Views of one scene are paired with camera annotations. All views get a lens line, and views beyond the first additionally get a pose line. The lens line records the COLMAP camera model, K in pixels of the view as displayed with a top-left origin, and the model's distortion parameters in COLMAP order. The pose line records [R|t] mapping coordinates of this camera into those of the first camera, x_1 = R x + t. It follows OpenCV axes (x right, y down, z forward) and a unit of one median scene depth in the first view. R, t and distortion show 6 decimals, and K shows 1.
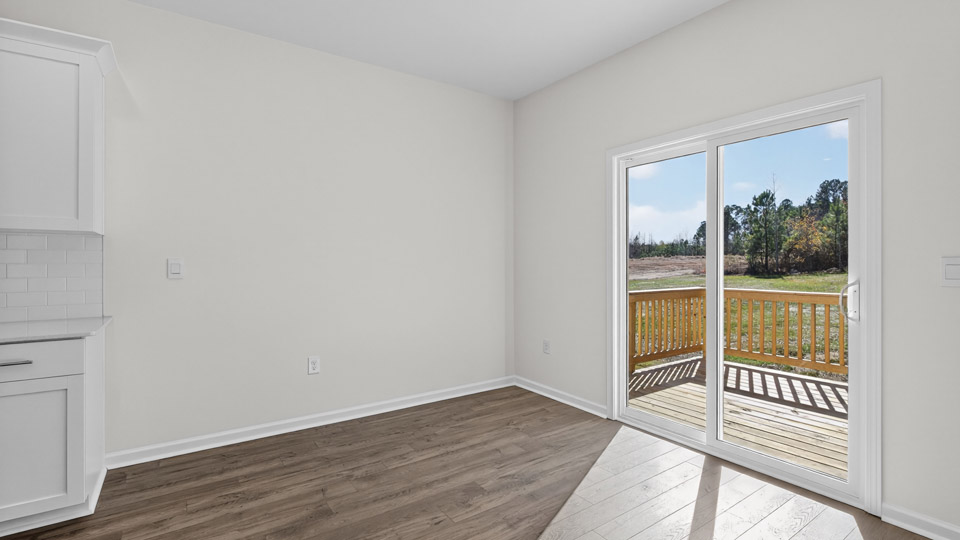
lens RADIAL K [[436.9, 0, 481.4], [0, 436.9, 262.4], [0, 0, 1]] dist [-0.001309, -0.000275]
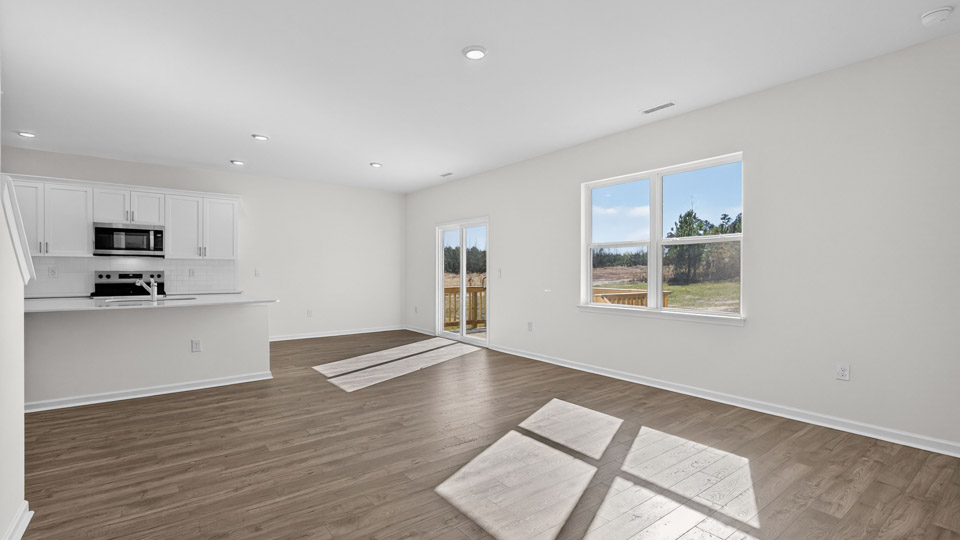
lens RADIAL K [[436.9, 0, 478.6], [0, 436.9, 272.3], [0, 0, 1]] dist [-0.001309, -0.000275]
pose [[0.999096, 0.004781, 0.042240, 0.545269], [-0.004907, 0.999984, 0.002896, -0.001461], [-0.042226, -0.003100, 0.999103, -1.779033]]
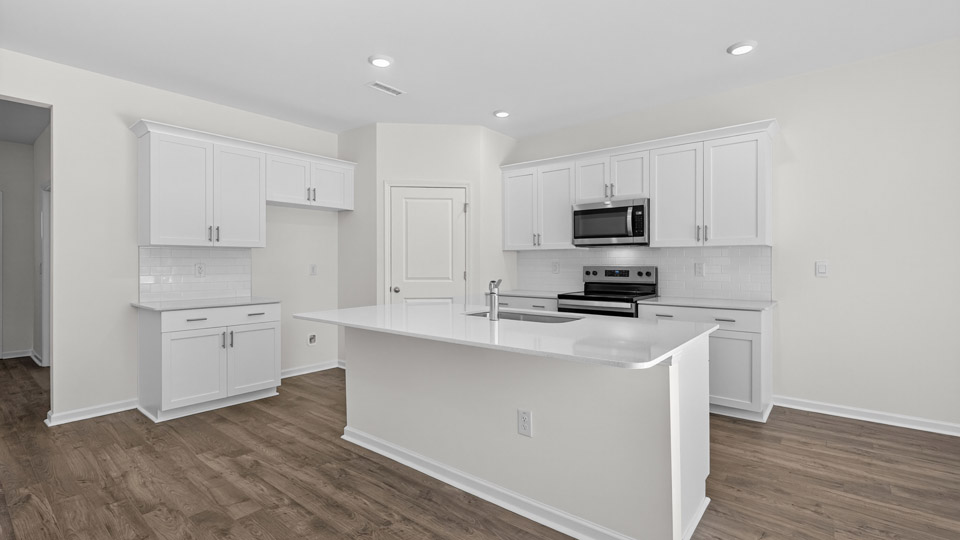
lens RADIAL K [[436.9, 0, 480.2], [0, 436.9, 265.7], [0, 0, 1]] dist [-0.001309, -0.000275]
pose [[0.268703, 0.005618, -0.963207, 0.285945], [0.001509, 0.999979, 0.006253, -0.006476], [0.963222, -0.003133, 0.268689, -0.339494]]
